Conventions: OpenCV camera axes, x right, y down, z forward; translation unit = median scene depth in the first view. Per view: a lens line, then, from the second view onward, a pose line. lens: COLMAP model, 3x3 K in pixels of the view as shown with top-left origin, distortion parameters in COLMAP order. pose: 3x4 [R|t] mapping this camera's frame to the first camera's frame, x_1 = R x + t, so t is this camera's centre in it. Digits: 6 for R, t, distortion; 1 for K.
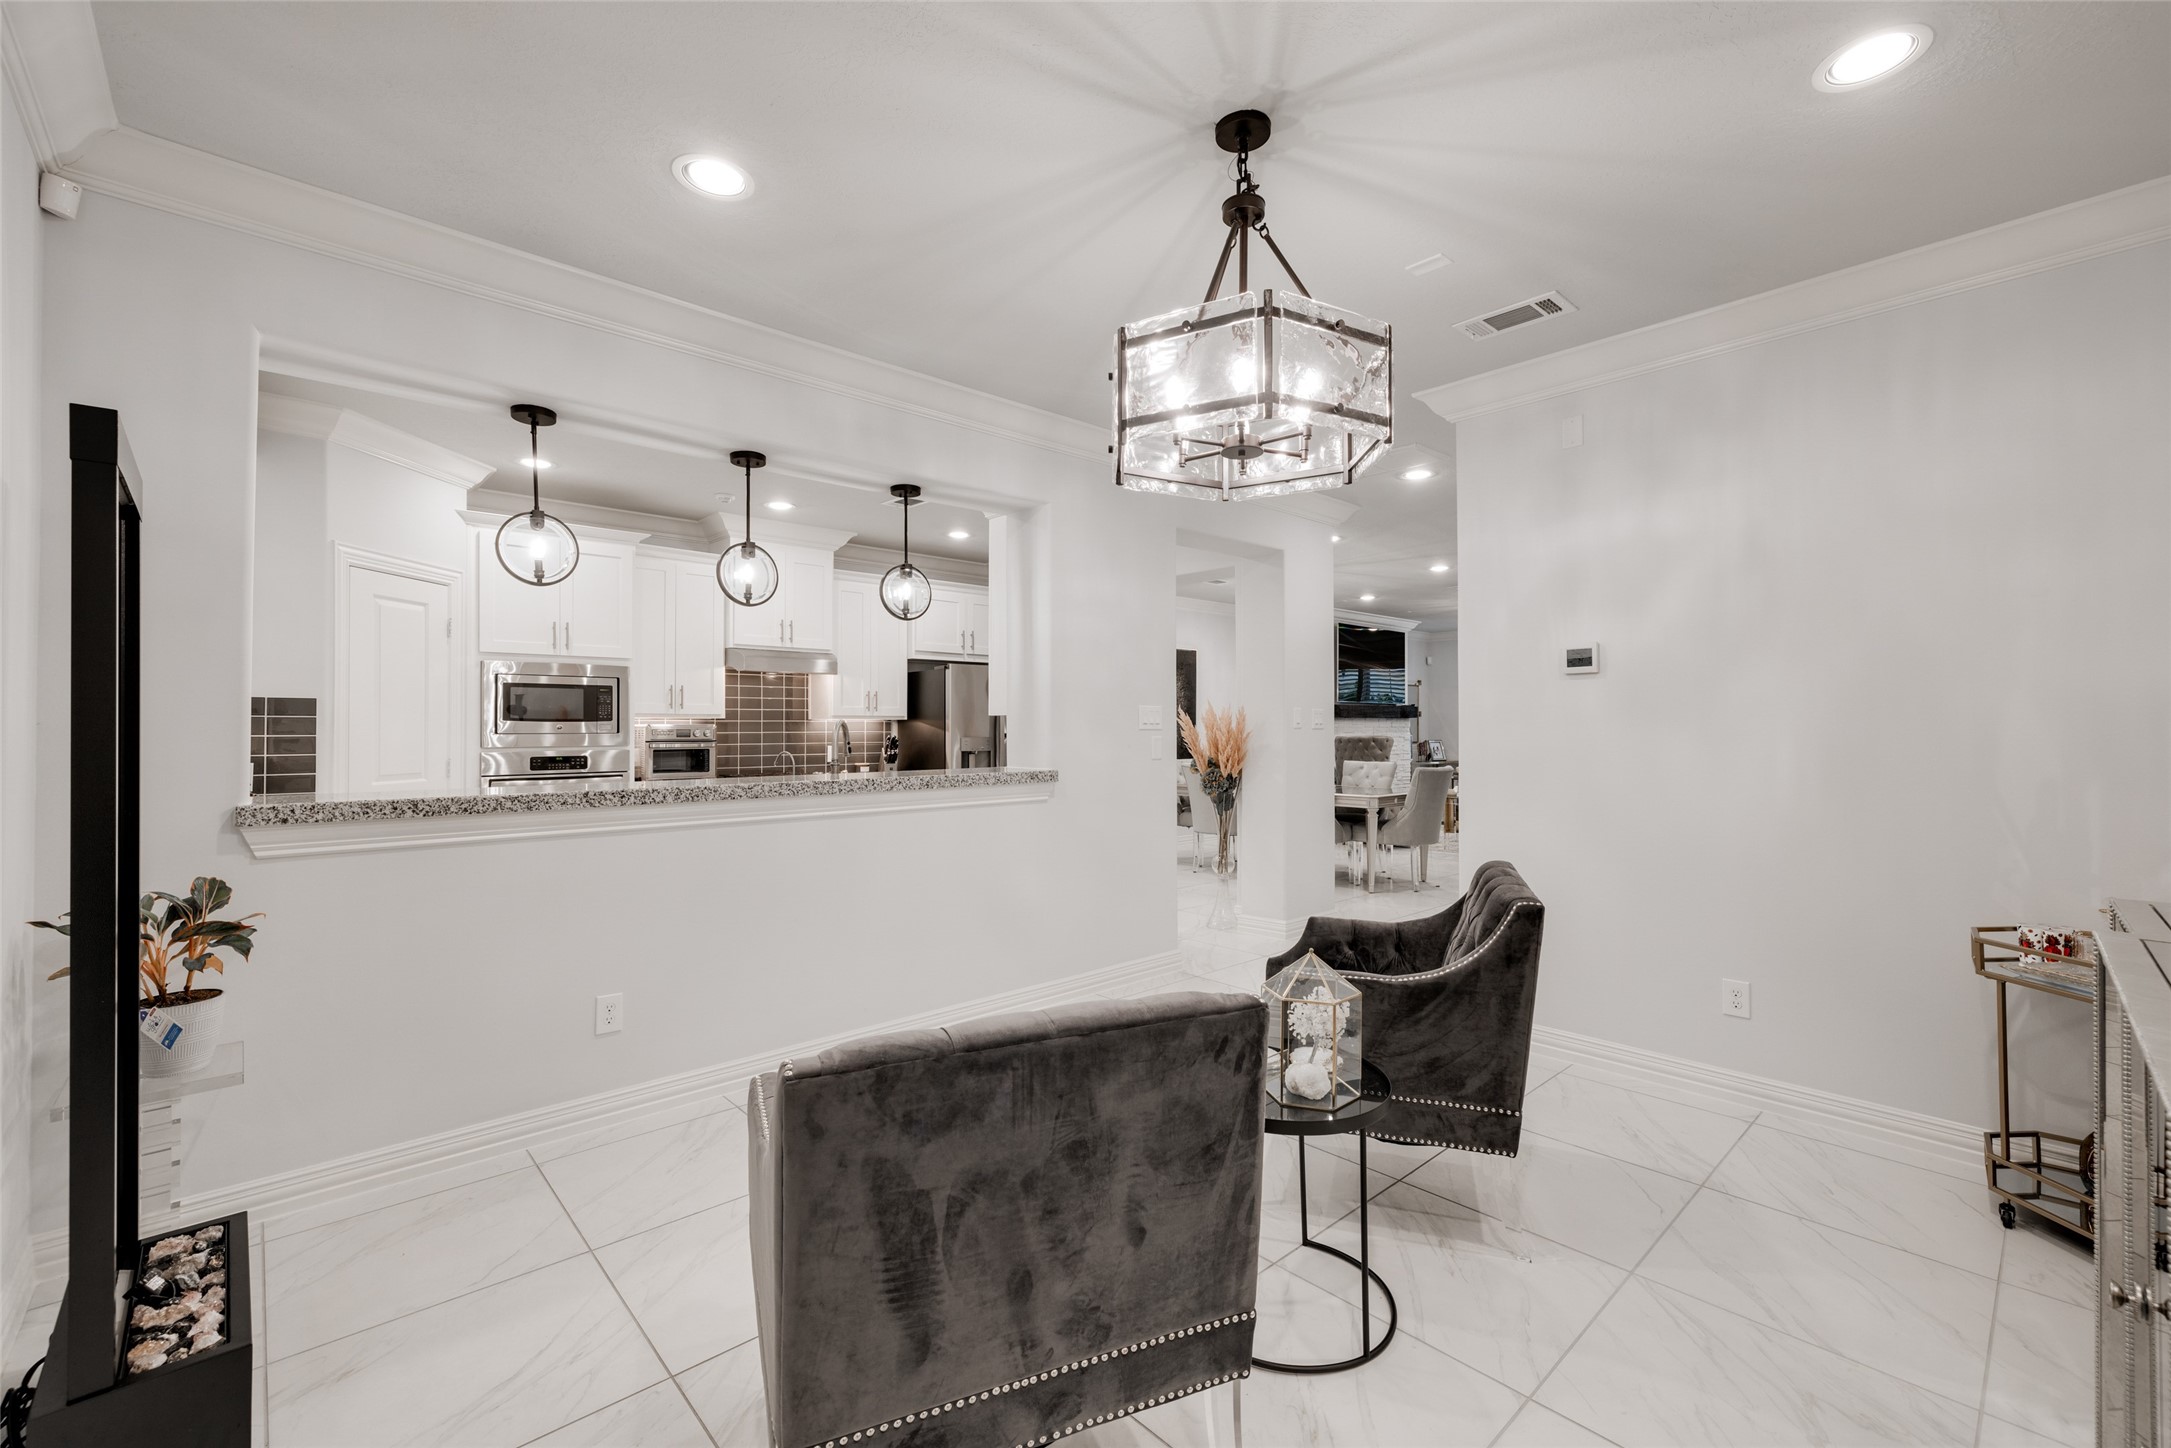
lens RADIAL K [[916.0, 0, 1088.4], [0, 916.0, 724.9], [0, 0, 1]] dist [-0.003621, 0.000103]
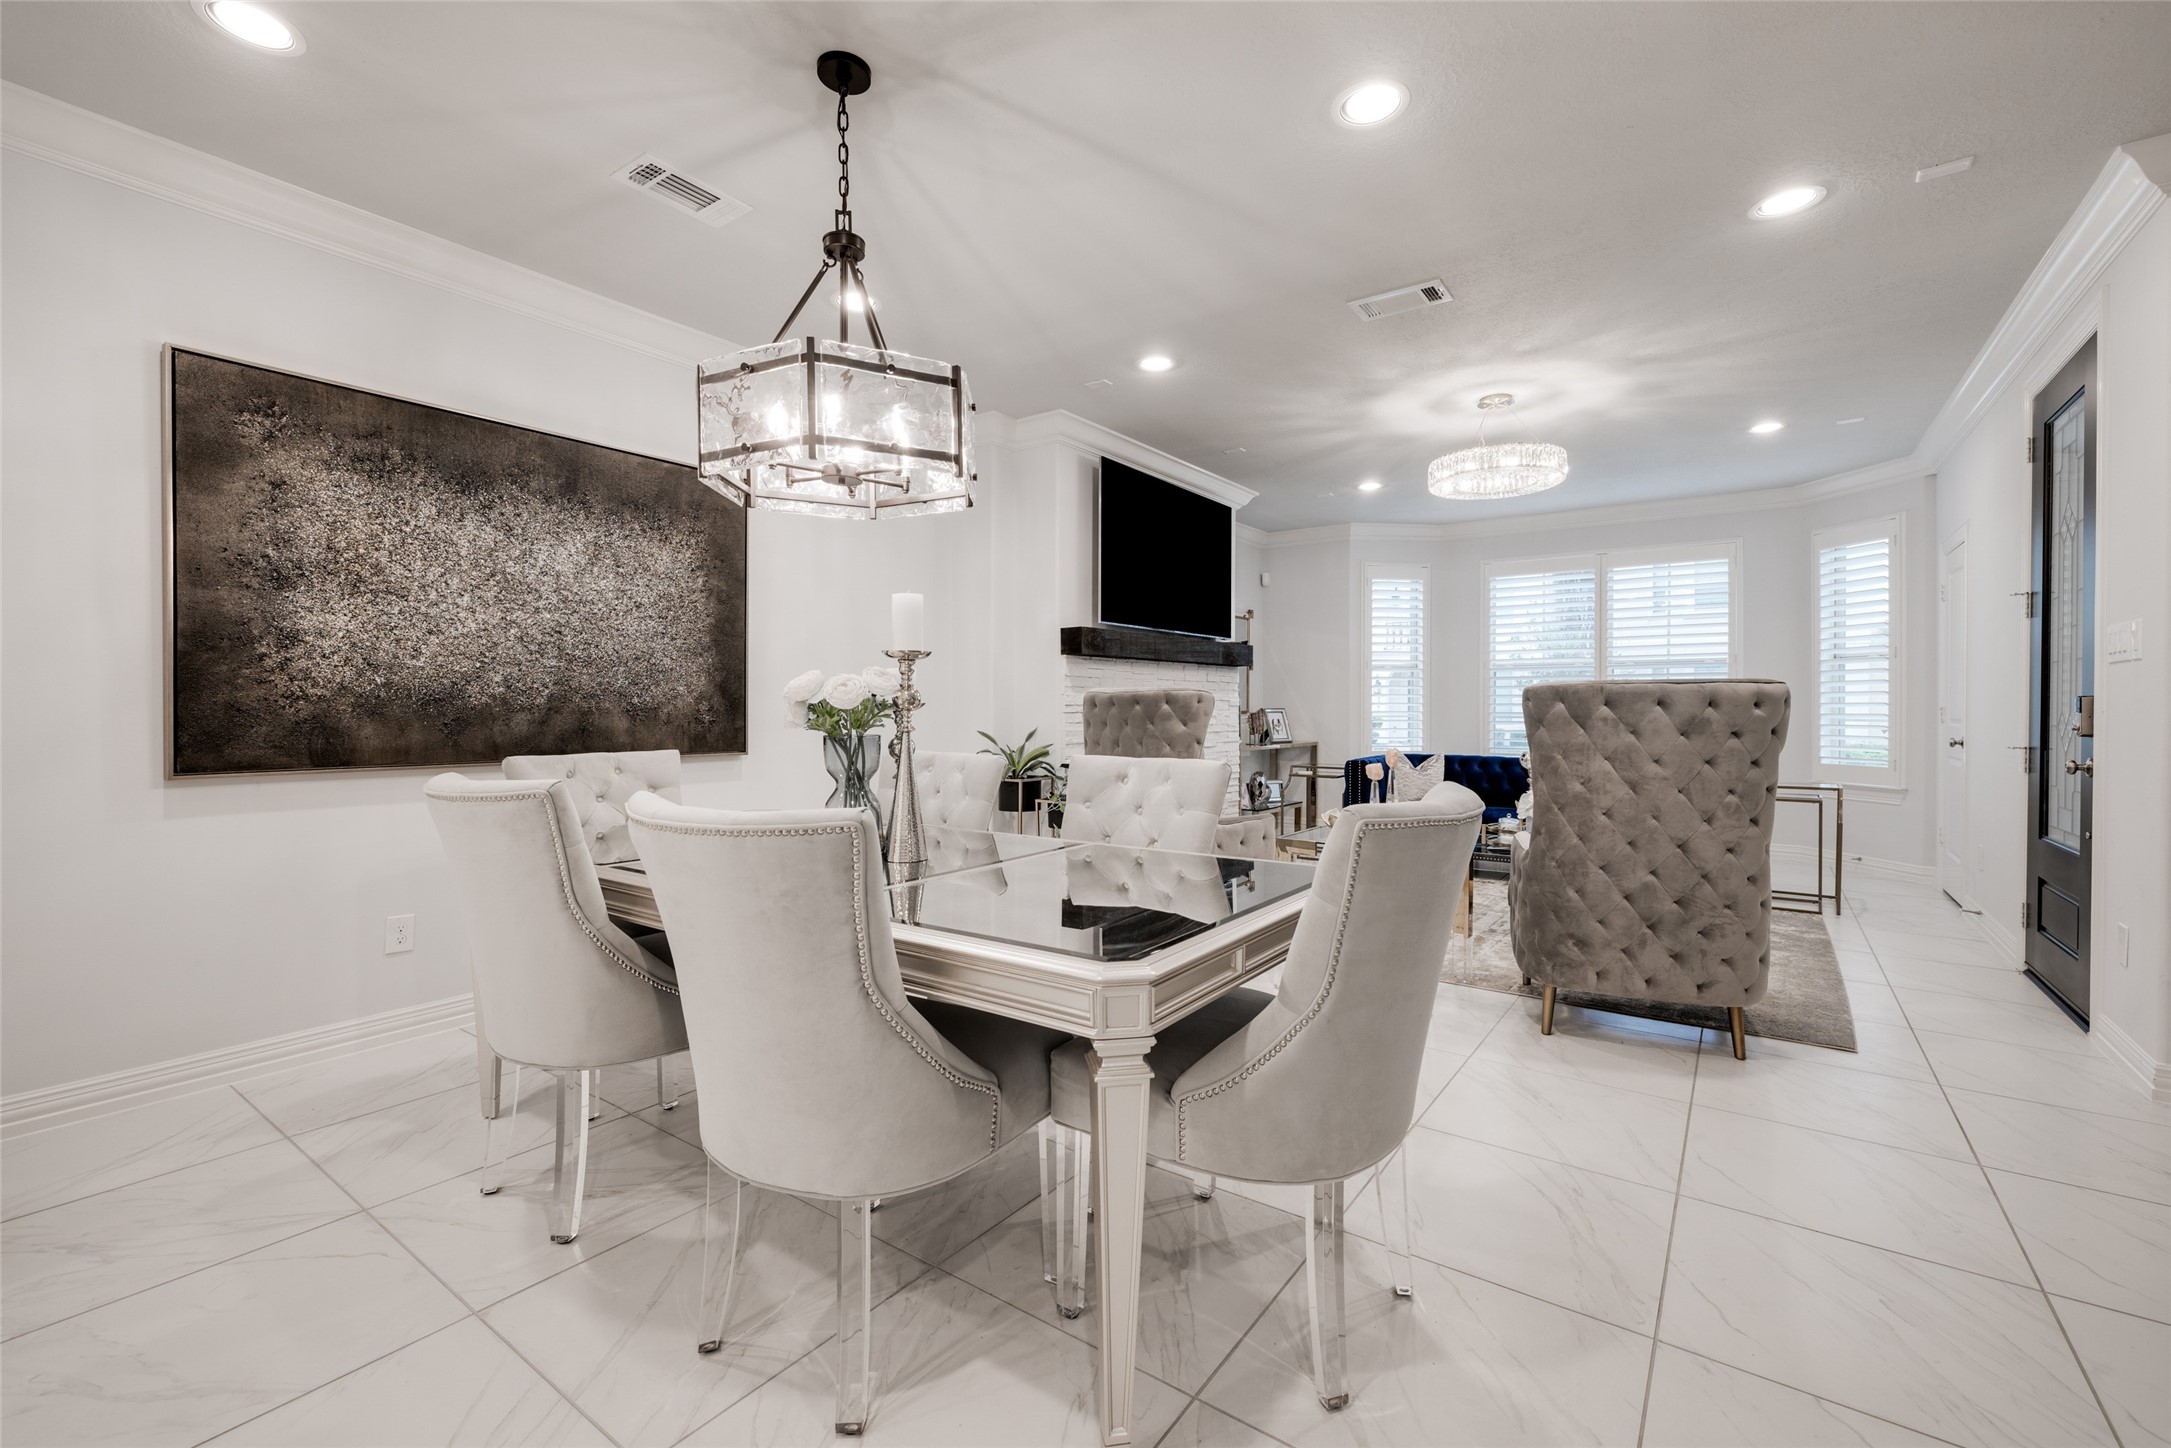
lens RADIAL K [[916.0, 0, 1098.4], [0, 916.0, 718.0], [0, 0, 1]] dist [-0.003621, 0.000103]
pose [[0.977487, -0.004319, 0.210949, 0.272253], [0.000963, 0.999871, 0.016008, 0.026014], [-0.210991, -0.015444, 0.977366, 0.846692]]
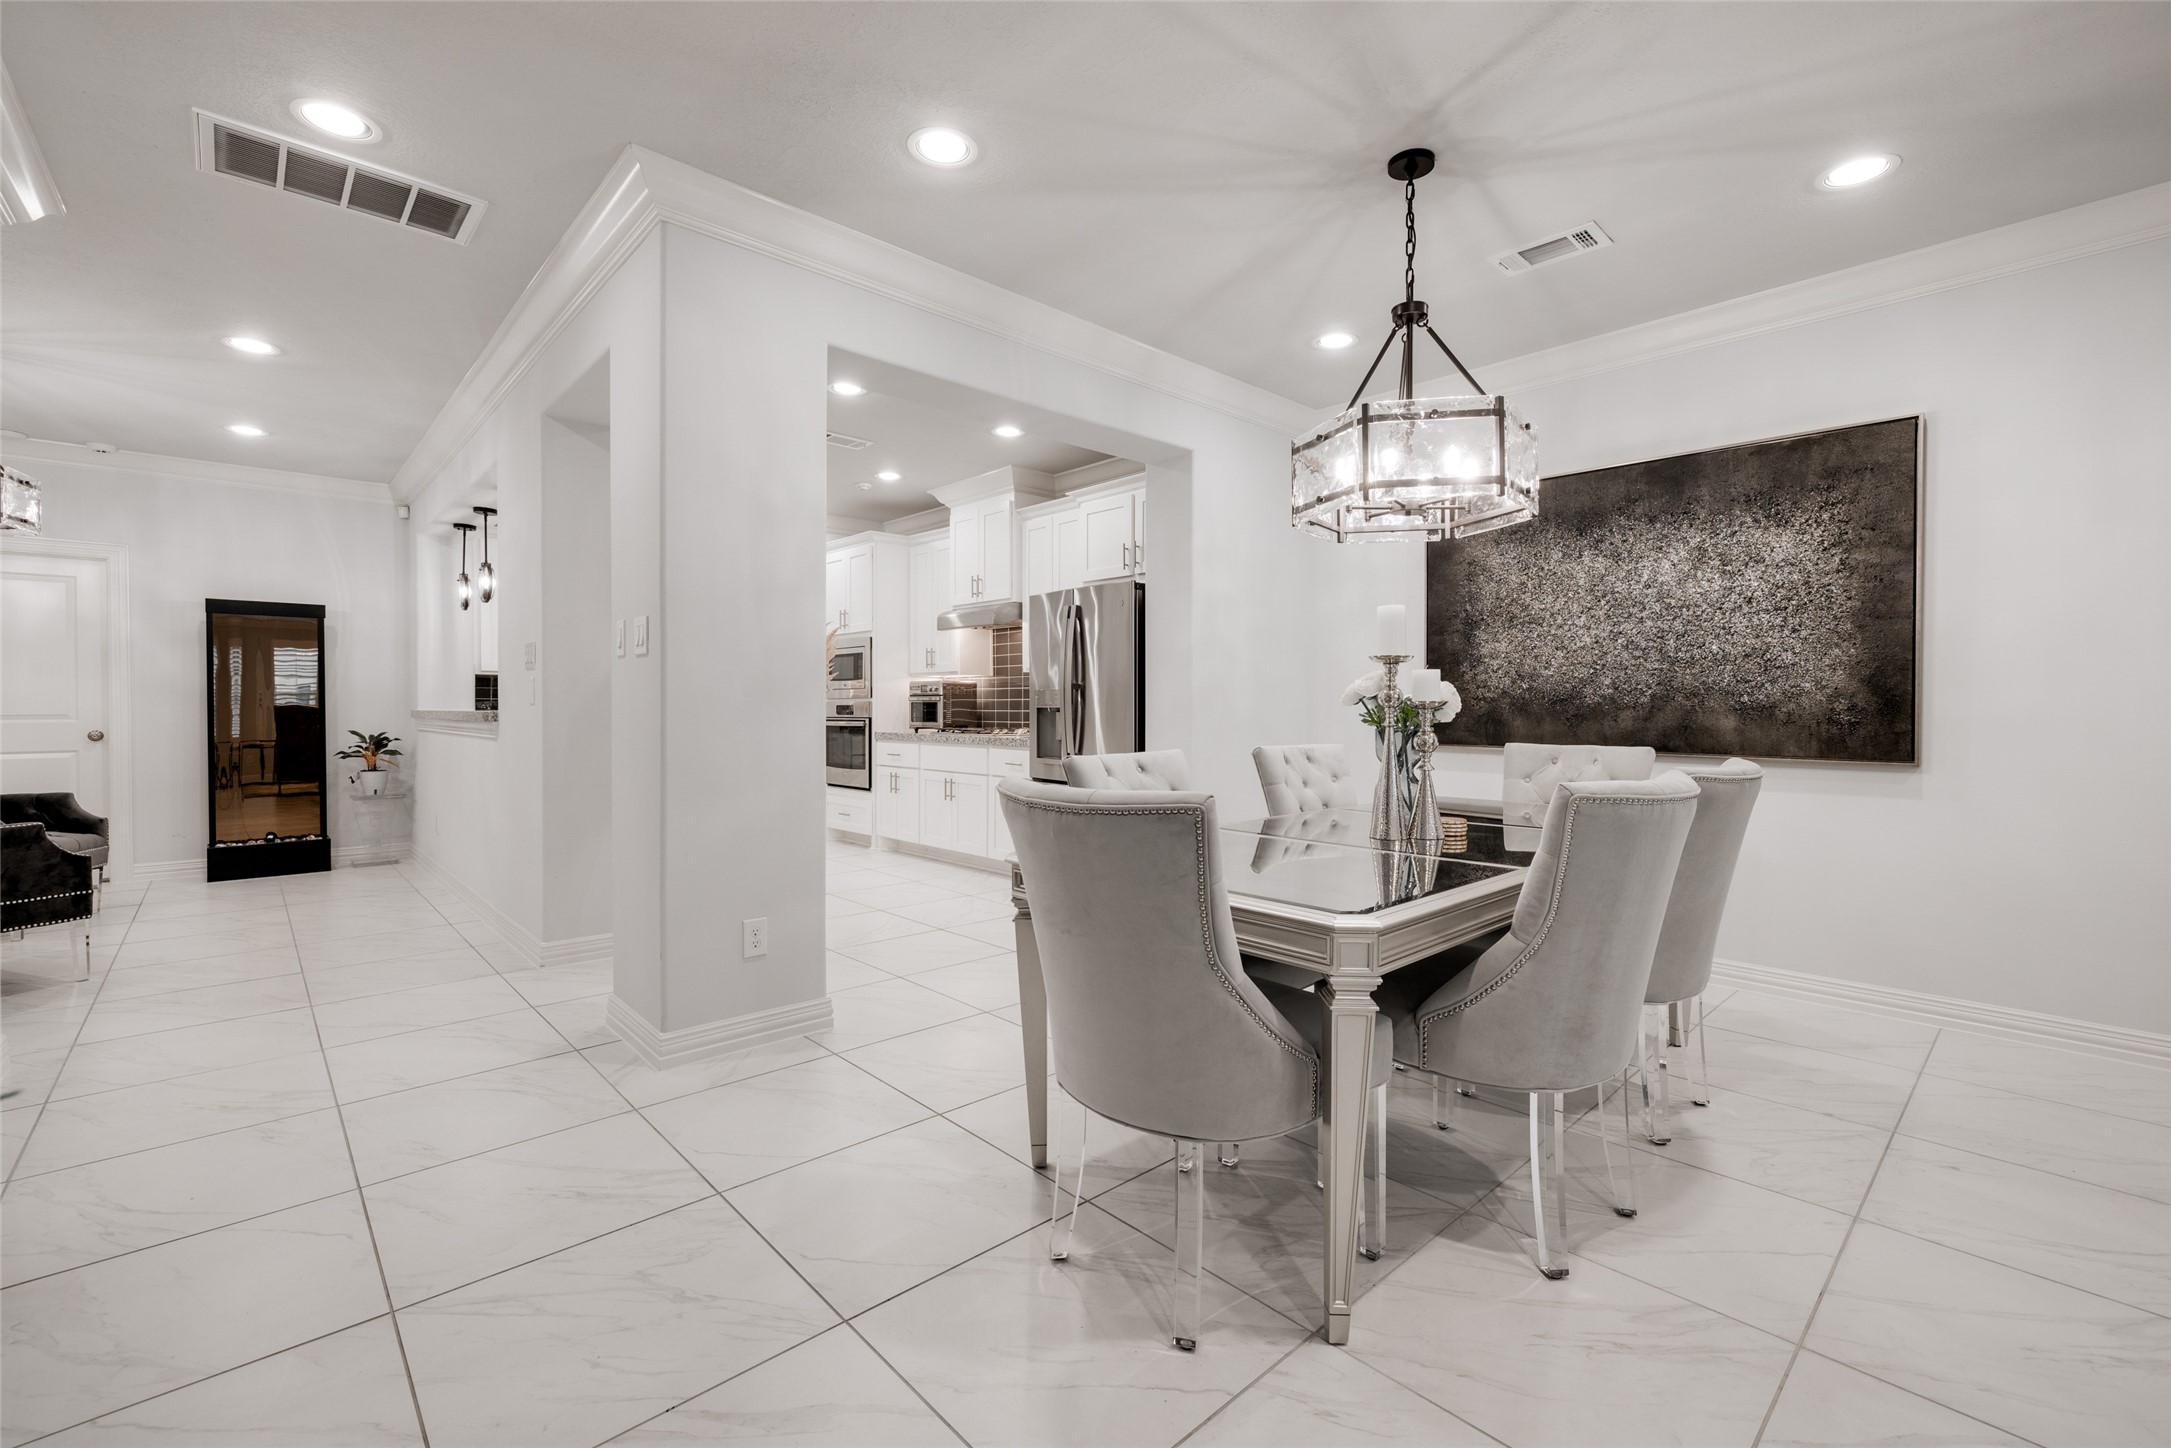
lens RADIAL K [[916.0, 0, 1072.2], [0, 916.0, 719.1], [0, 0, 1]] dist [-0.003621, 0.000103]
pose [[-0.022580, 0.012803, -0.999663, 0.594343], [0.000771, 0.999918, 0.012788, 0.028246], [0.999745, -0.000482, -0.022588, 1.027389]]
